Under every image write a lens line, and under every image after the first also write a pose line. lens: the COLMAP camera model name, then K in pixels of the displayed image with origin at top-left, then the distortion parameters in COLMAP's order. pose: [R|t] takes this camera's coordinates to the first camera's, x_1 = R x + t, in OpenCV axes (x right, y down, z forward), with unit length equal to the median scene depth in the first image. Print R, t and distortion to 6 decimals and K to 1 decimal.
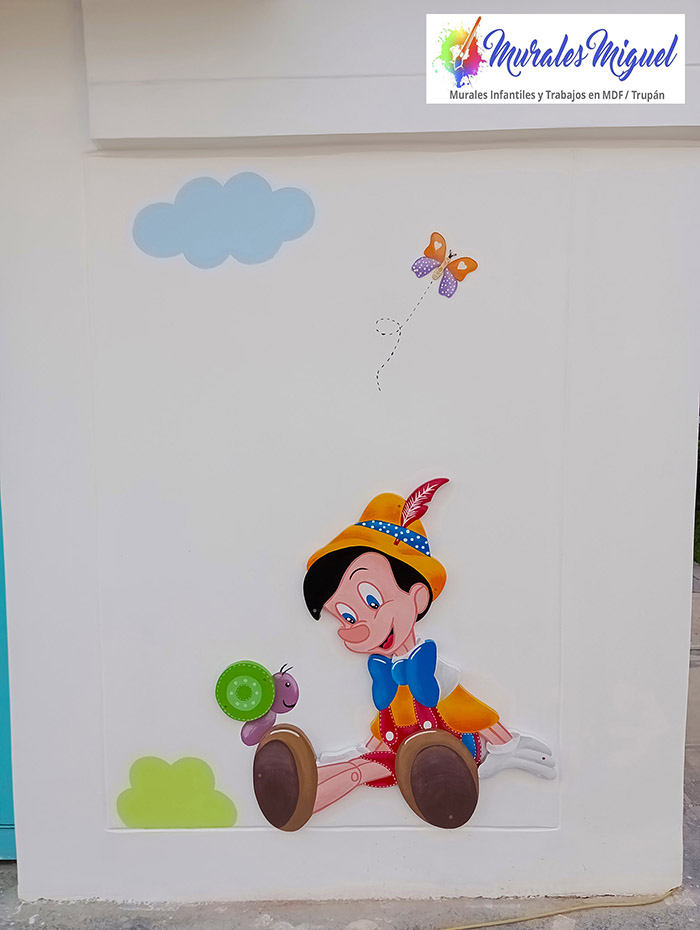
lens RADIAL K [[770.2, 0, 350.0], [0, 770.2, 465.0], [0, 0, 1]] dist [0.067718, -0.078512]
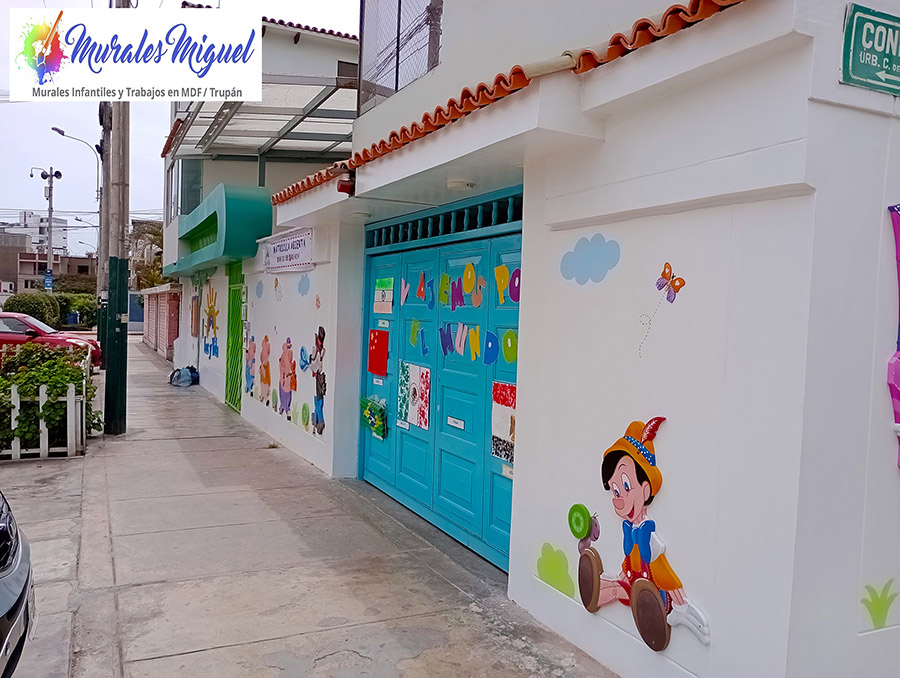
lens RADIAL K [[745.3, 0, 450.0], [0, 745.3, 339.0], [0, 0, 1]] dist [0.067718, -0.078512]
pose [[0.456223, 0.060801, -0.887786, 1.234553], [-0.123096, 0.992384, 0.004707, -0.091990], [0.881310, 0.107136, 0.460233, -0.086230]]
